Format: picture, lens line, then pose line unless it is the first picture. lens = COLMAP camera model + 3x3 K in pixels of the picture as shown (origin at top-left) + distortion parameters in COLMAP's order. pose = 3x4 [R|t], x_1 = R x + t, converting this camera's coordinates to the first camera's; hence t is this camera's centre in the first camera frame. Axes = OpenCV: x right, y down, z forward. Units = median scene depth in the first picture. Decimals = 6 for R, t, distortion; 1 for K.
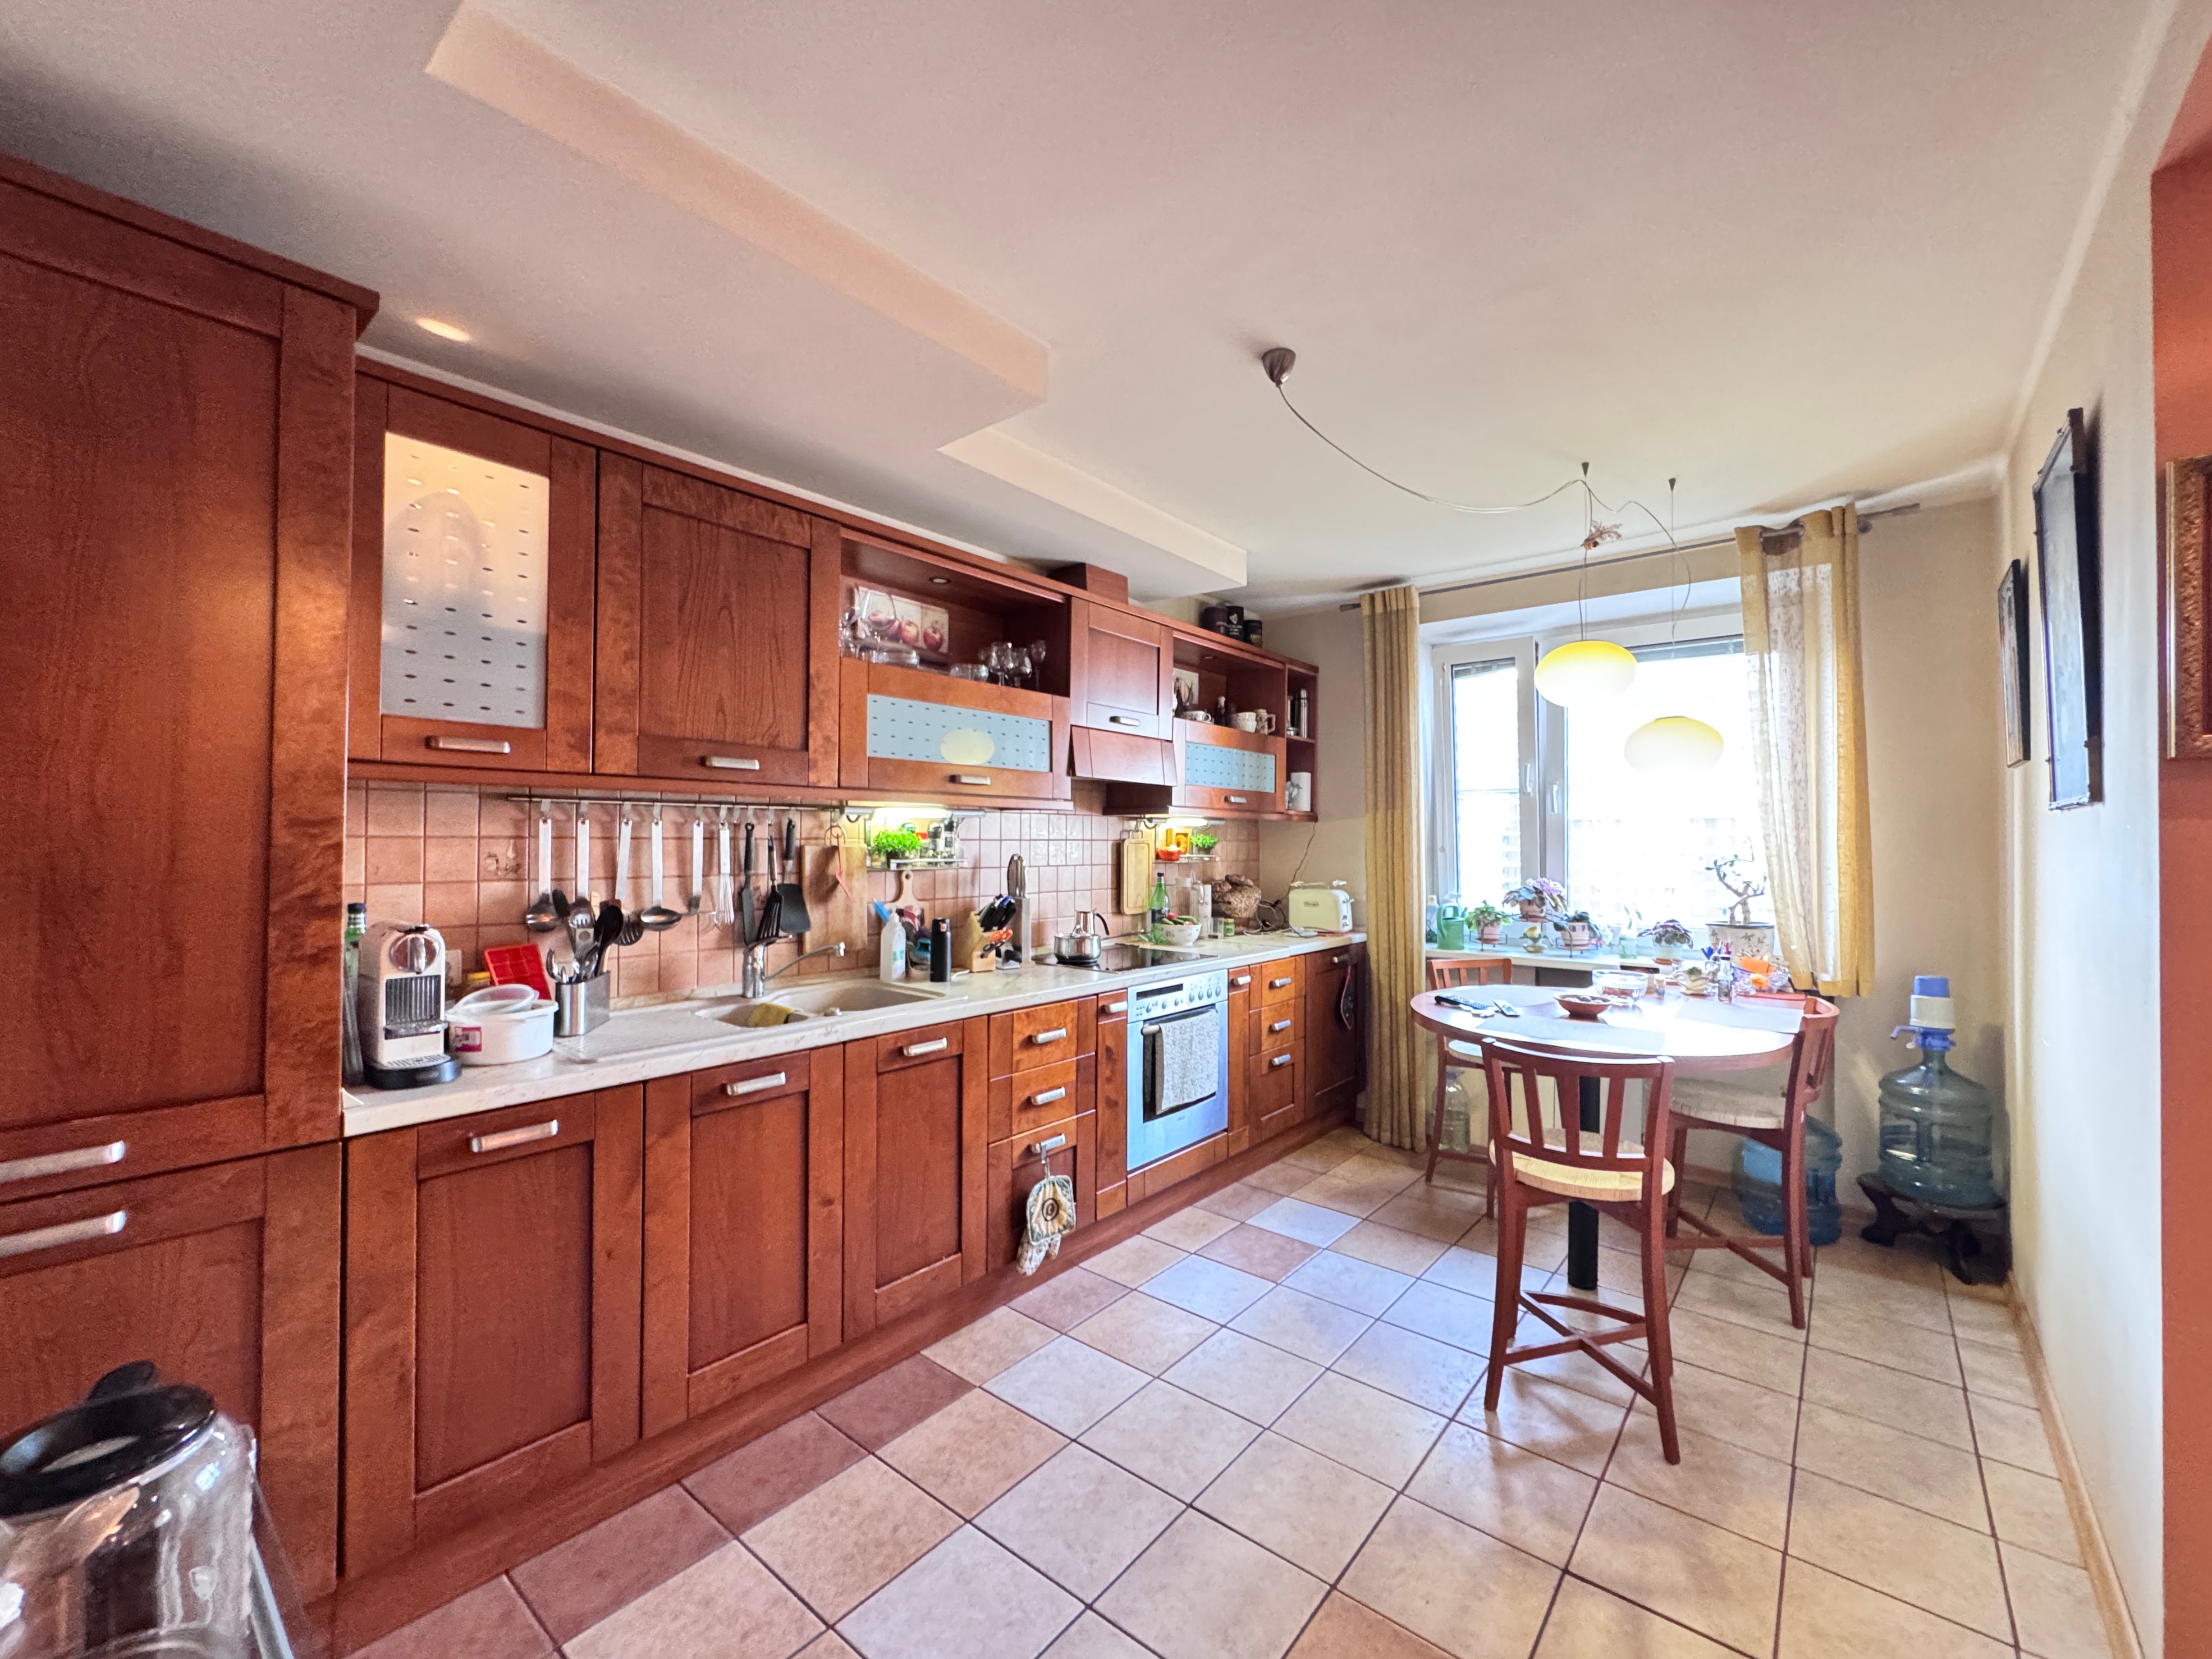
lens RADIAL K [[891.7, 0, 1091.9], [0, 891.7, 832.3], [0, 0, 1]] dist [-0.003621, -0.000168]
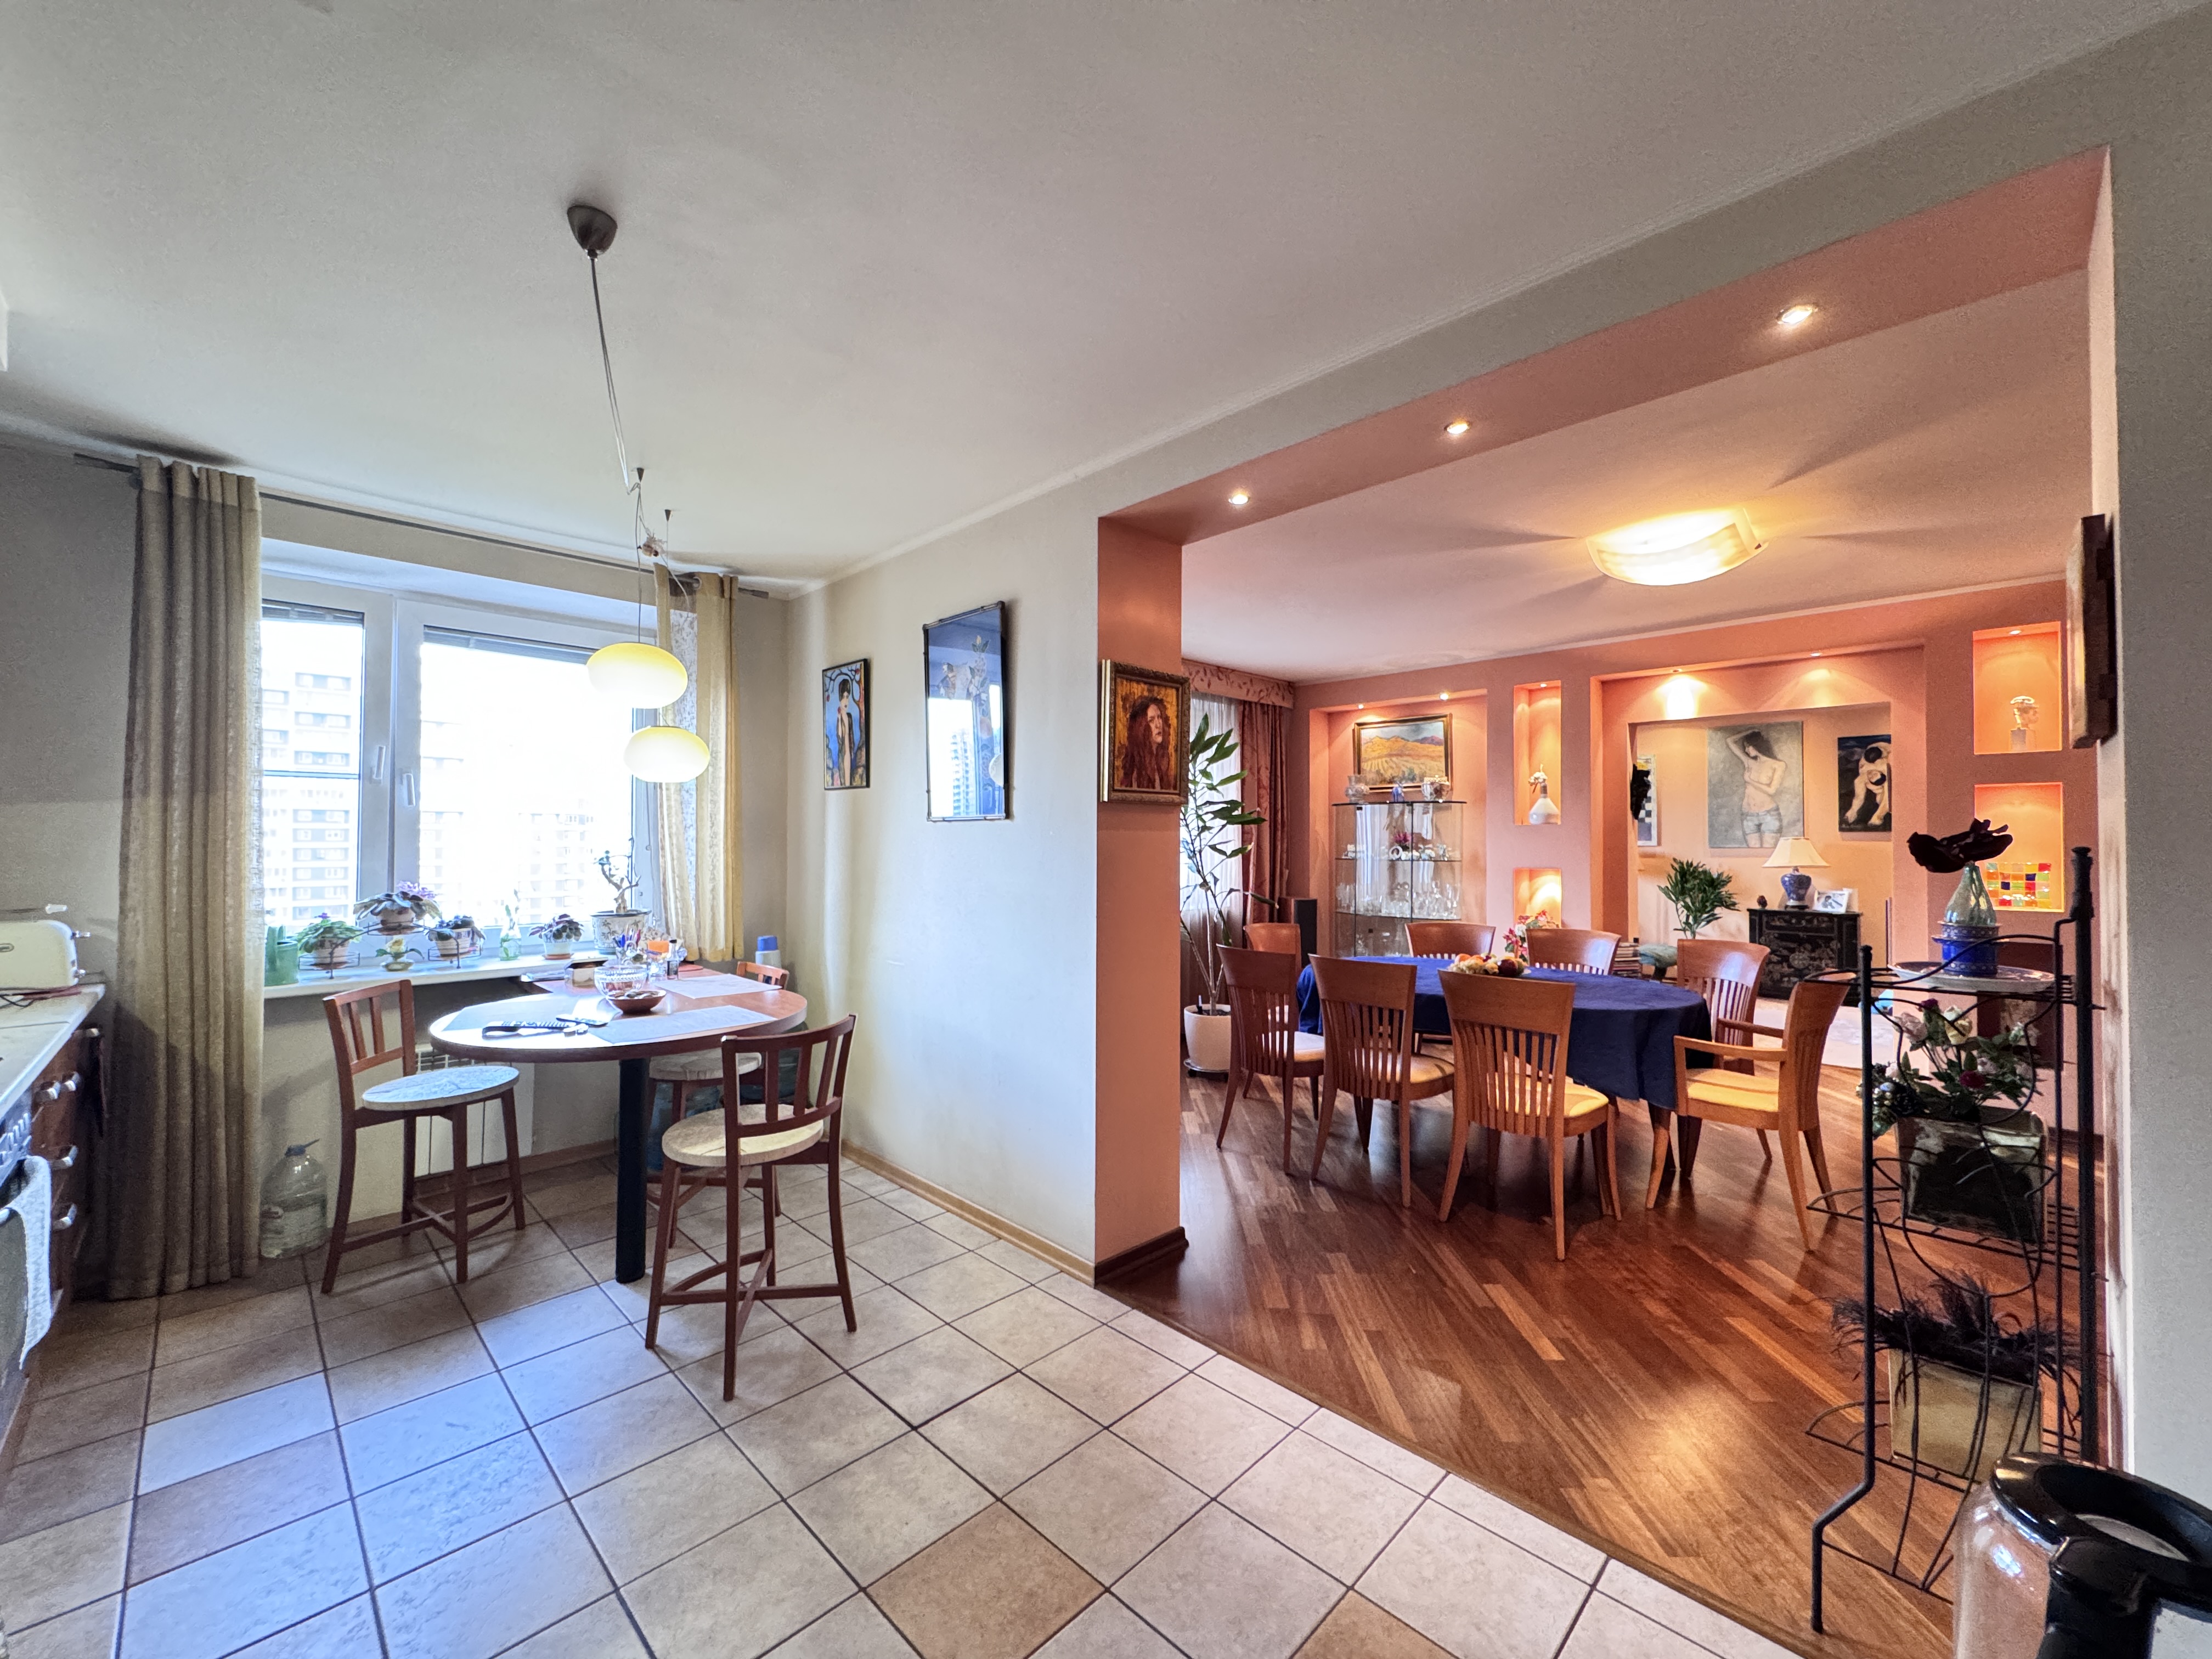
lens RADIAL K [[891.7, 0, 1100.0], [0, 891.7, 830.3], [0, 0, 1]] dist [-0.003621, -0.000168]
pose [[0.087978, 0.006121, 0.996104, -0.320710], [-0.011152, 0.999925, -0.005159, -0.001043], [-0.996060, -0.010655, 0.088040, 0.297584]]
